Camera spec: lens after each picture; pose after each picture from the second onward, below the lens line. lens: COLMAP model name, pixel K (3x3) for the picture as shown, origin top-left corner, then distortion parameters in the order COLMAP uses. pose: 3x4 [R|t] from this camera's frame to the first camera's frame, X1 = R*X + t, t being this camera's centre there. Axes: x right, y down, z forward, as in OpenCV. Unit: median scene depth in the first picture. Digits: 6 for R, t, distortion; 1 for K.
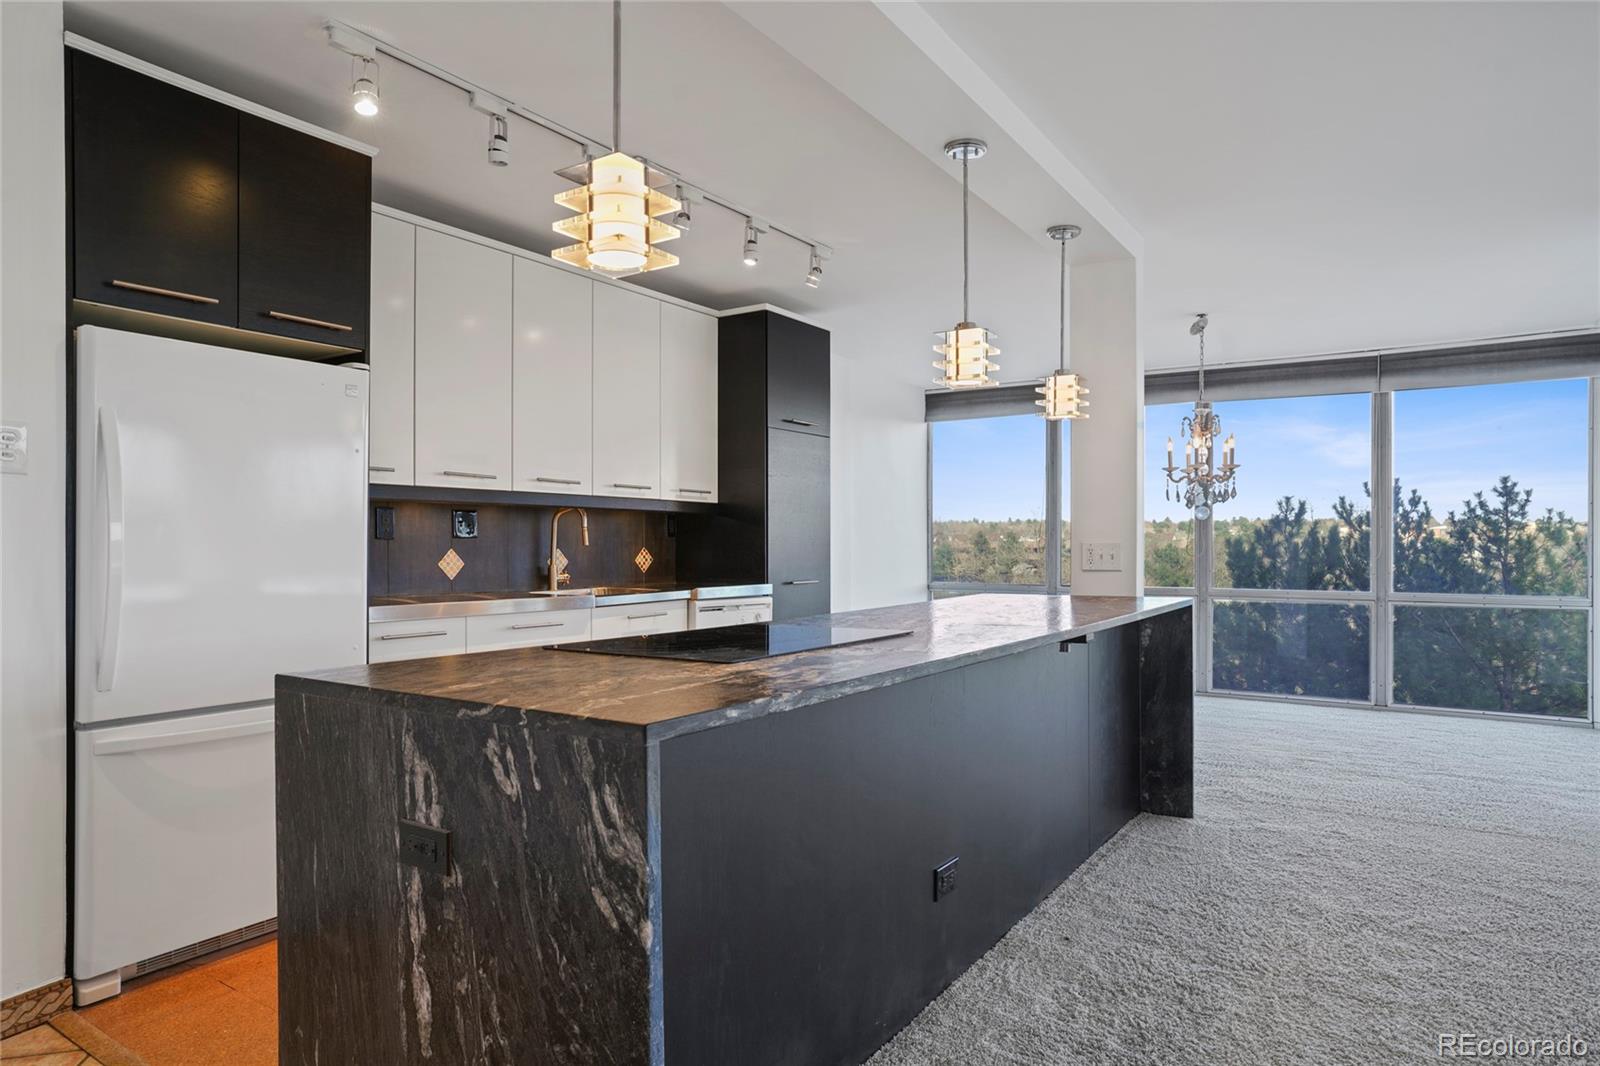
lens RADIAL K [[957.7, 0, 789.6], [0, 957.7, 547.2], [0, 0, 1]] dist [-0.032797, 0.023259]
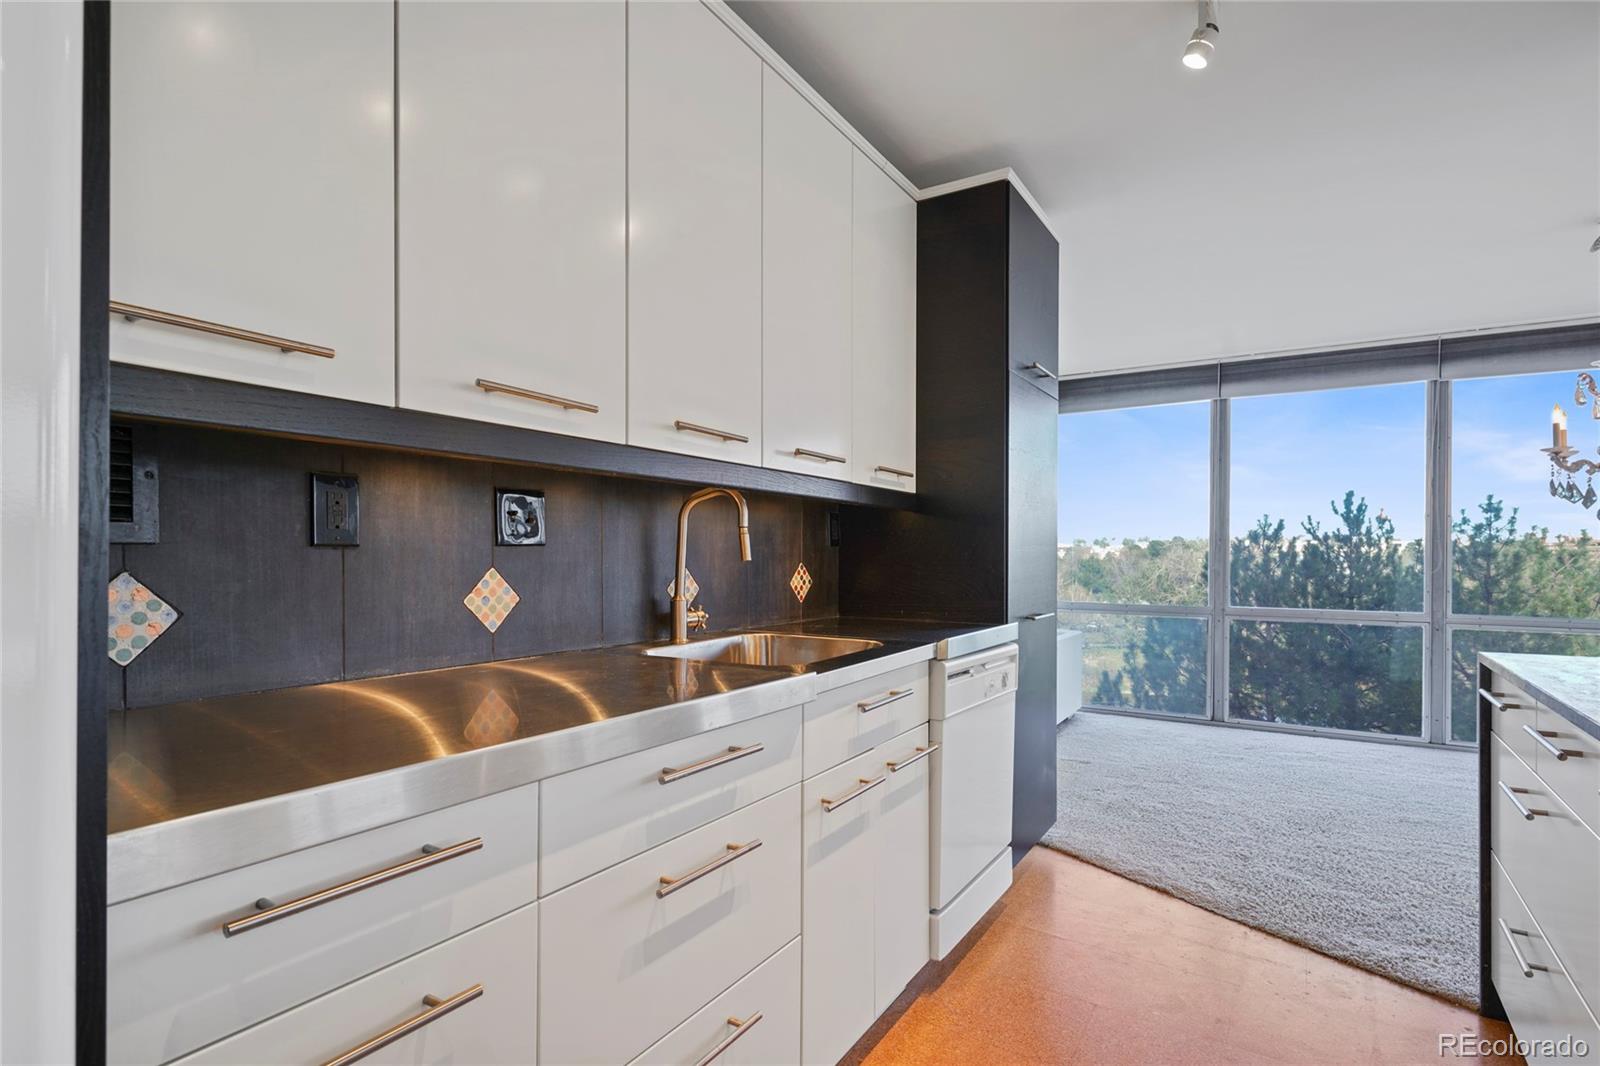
lens RADIAL K [[795.0, 0, 798.3], [0, 795.0, 558.9], [0, 0, 1]] dist [0.002534, -0.001738]
pose [[0.999316, 0.004269, 0.036721, -0.130950], [-0.004341, 0.999989, 0.001869, -0.002561], [-0.036713, -0.002027, 0.999324, 0.361628]]
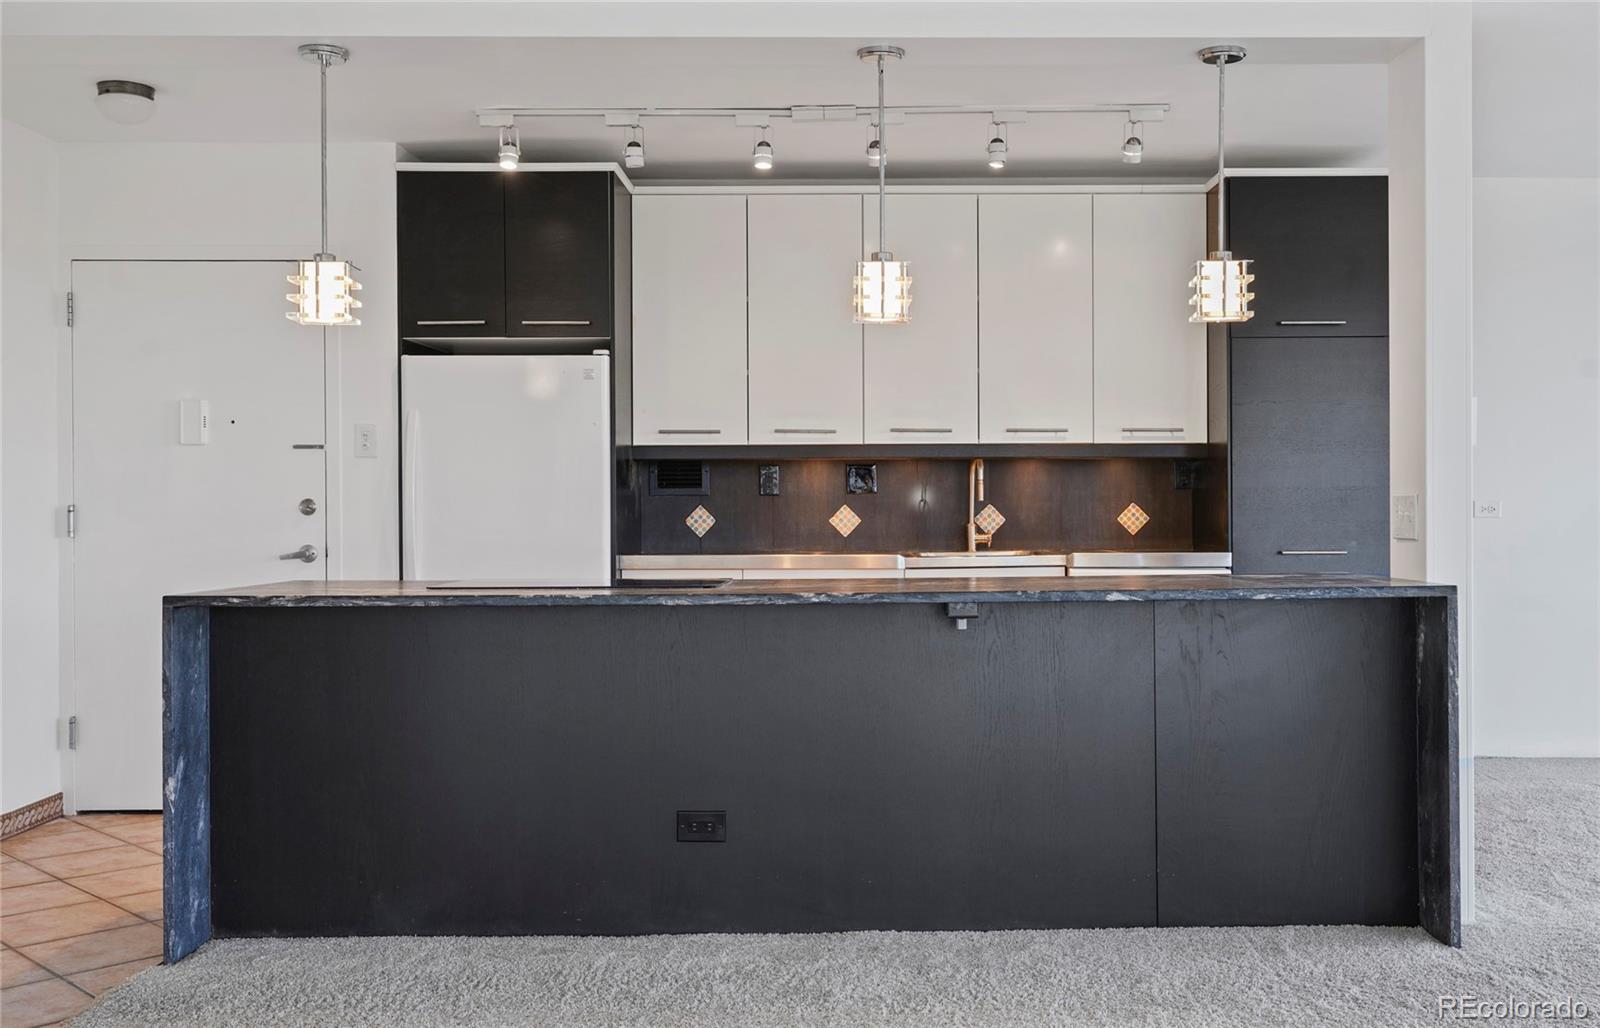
lens RADIAL K [[1573.5, 0, 858.7], [0, 1573.5, 505.6], [0, 0, 1]] dist [0.006760, 0.000000]
pose [[0.566436, 0.000760, -0.824105, 0.592055], [0.001826, 0.999996, 0.002177, -0.000590], [0.824104, -0.002738, 0.566432, 0.063991]]
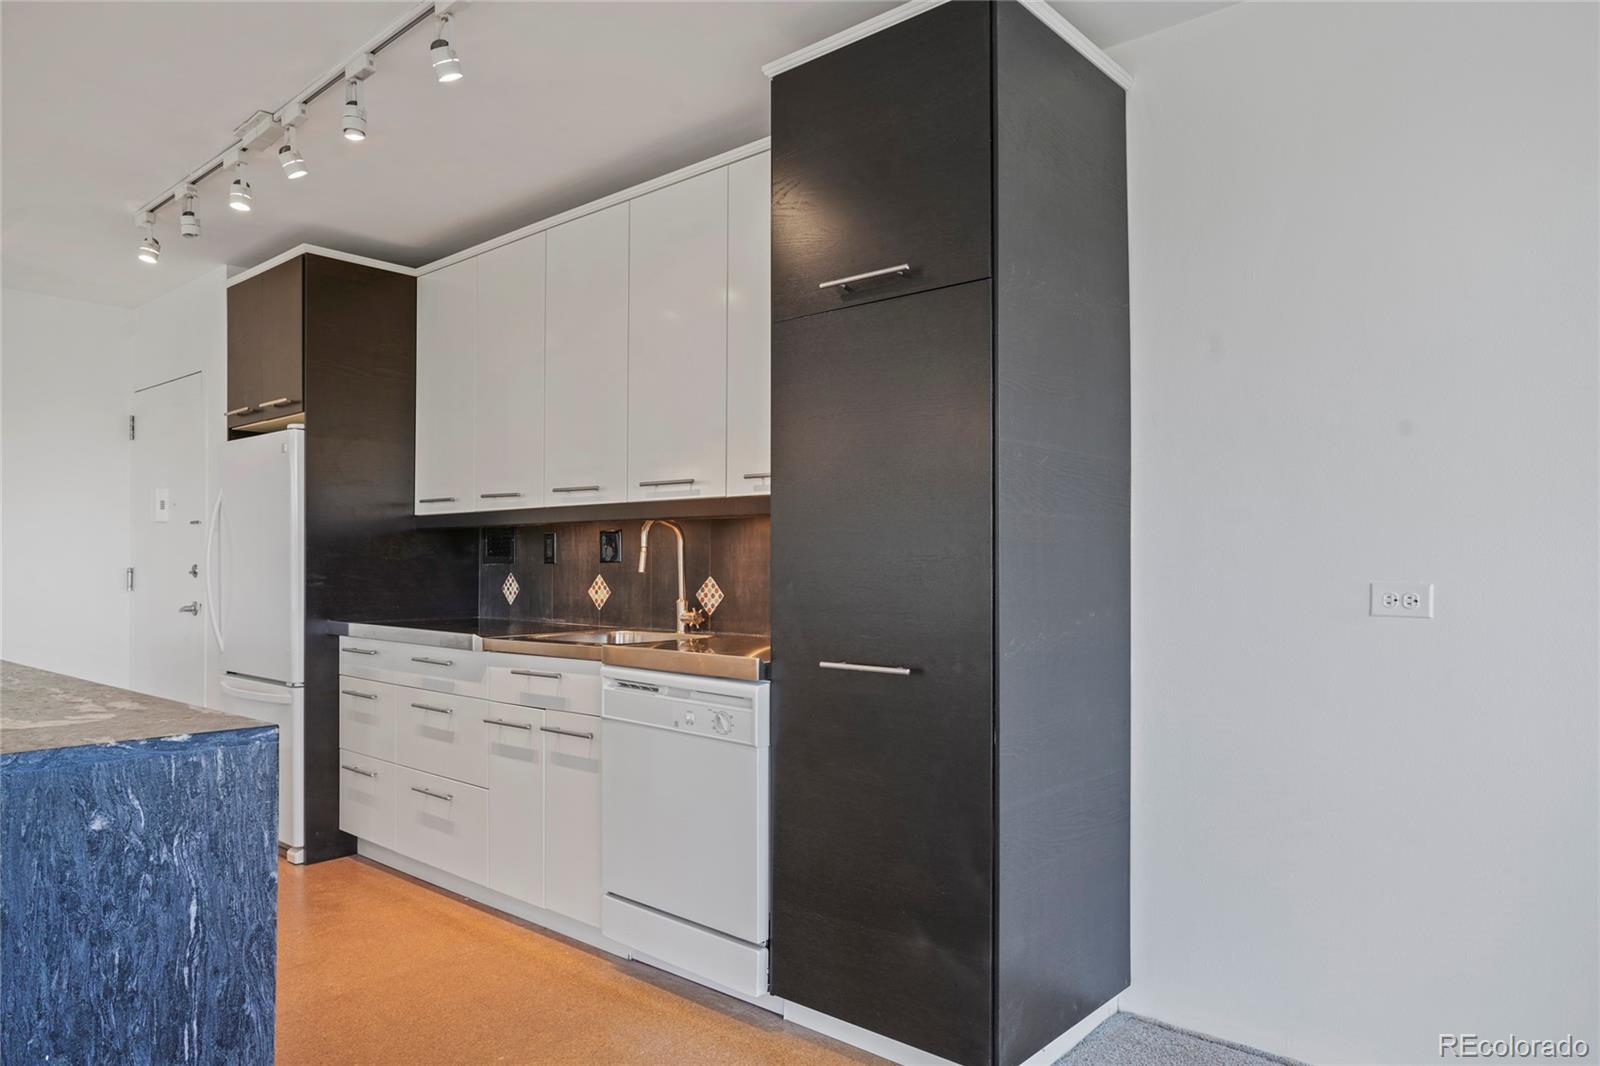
lens RADIAL K [[1022.6, 0, 781.0], [0, 1022.6, 560.4], [0, 0, 1]] dist [0.000136, 0.007011]
pose [[-0.130399, -0.004082, -0.991453, 0.347517], [-0.006307, 0.999975, -0.003288, -0.005809], [0.991442, 0.005825, -0.130421, 0.787426]]
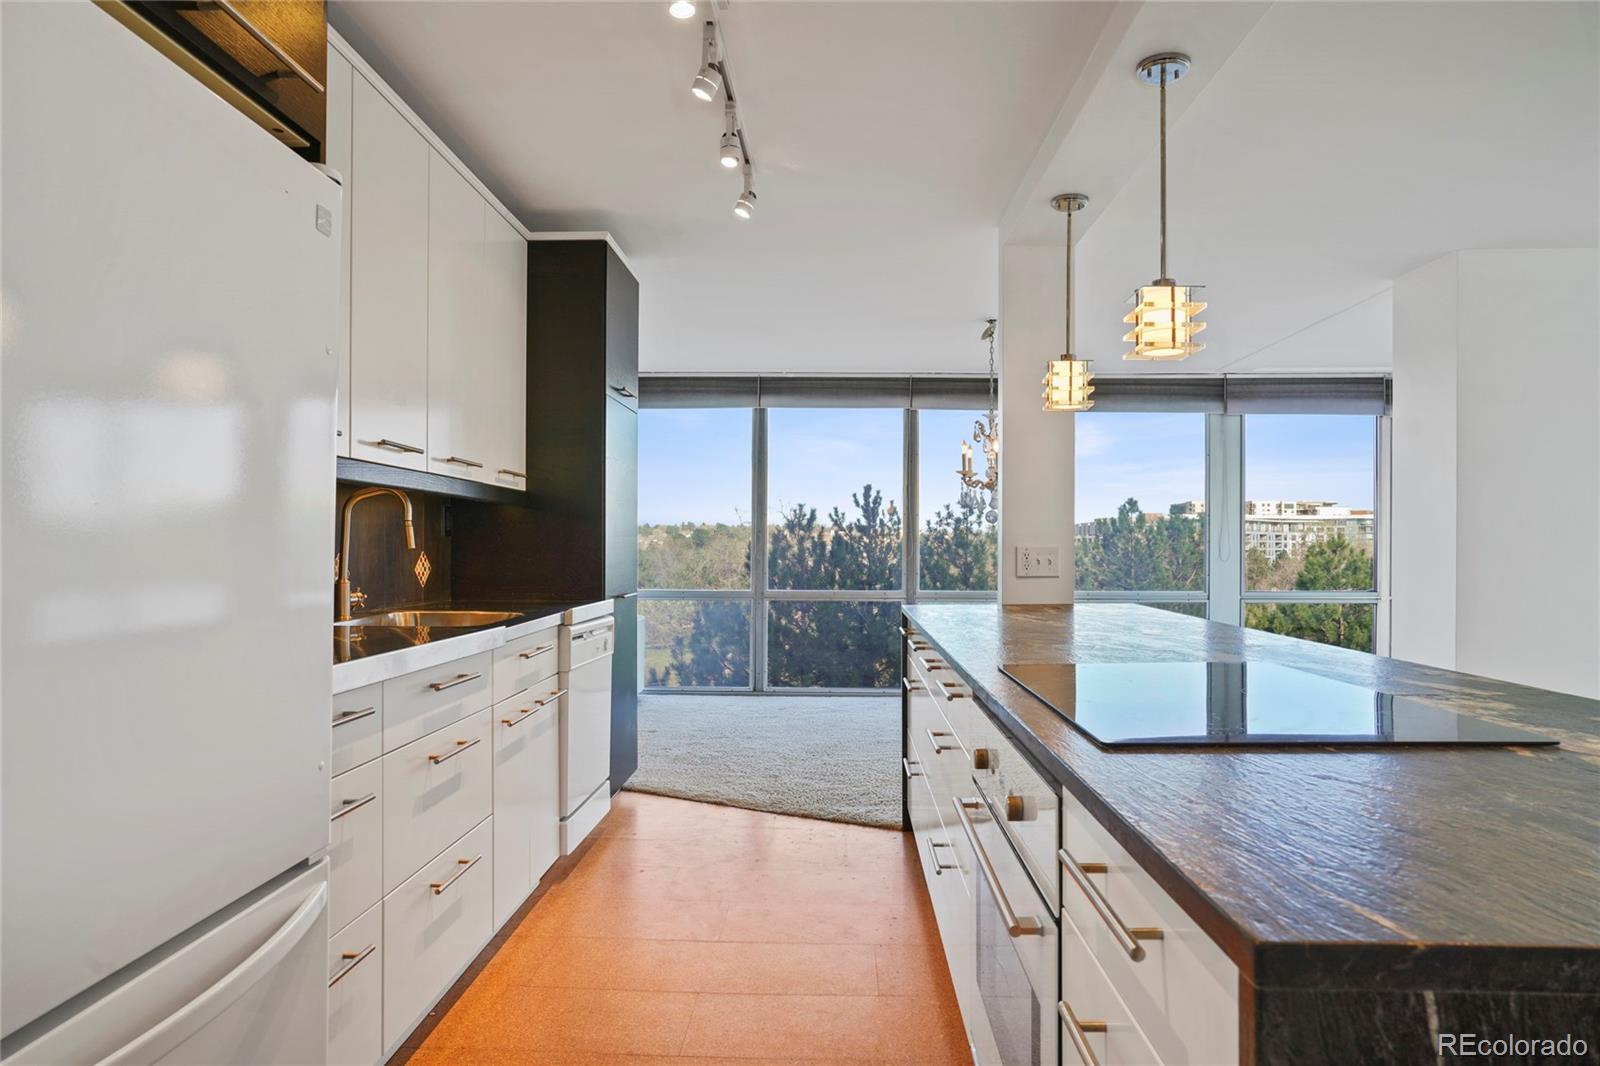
lens RADIAL K [[957.7, 0, 803.1], [0, 957.7, 551.3], [0, 0, 1]] dist [-0.032797, 0.023259]
pose [[0.843204, 0.001566, 0.537591, -0.220463], [-0.002776, 0.999995, 0.001441, -0.001082], [-0.537586, -0.002707, 0.843205, 0.202625]]
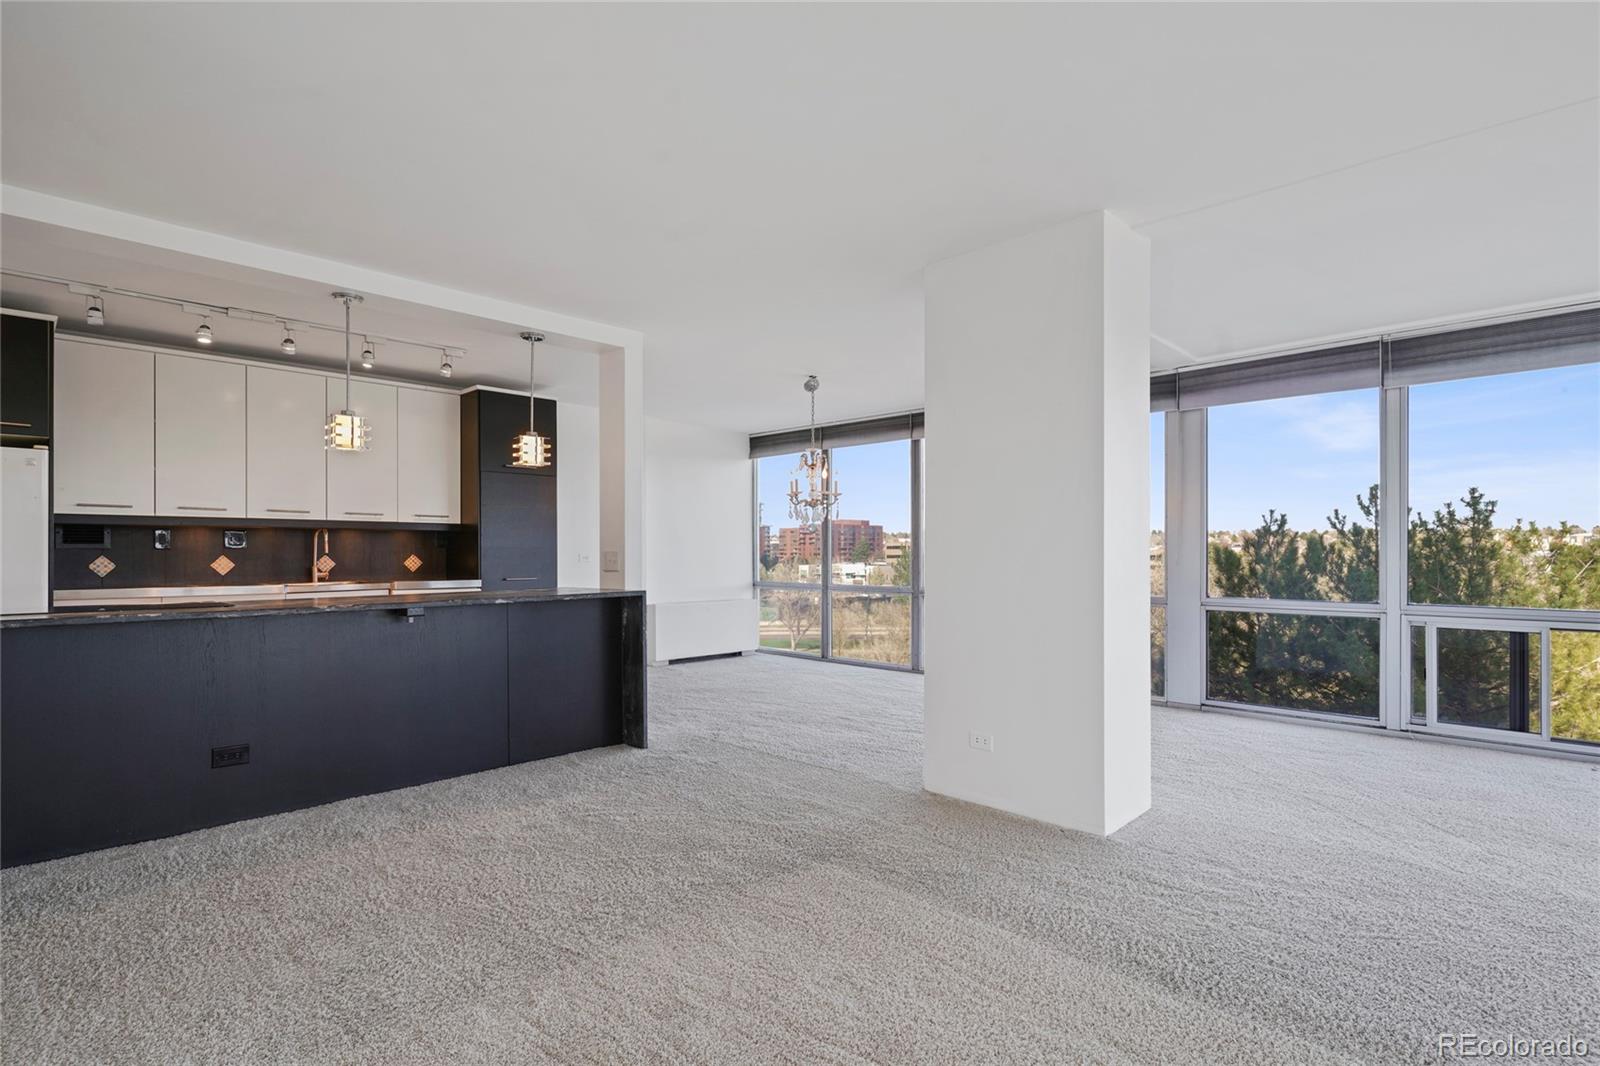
lens RADIAL K [[795.0, 0, 801.6], [0, 795.0, 541.3], [0, 0, 1]] dist [0.002534, -0.001738]
pose [[0.982465, -0.003609, -0.186413, 0.494741], [0.000410, 0.999852, -0.017197, 0.000898], [0.186448, 0.016819, 0.982321, -0.059116]]
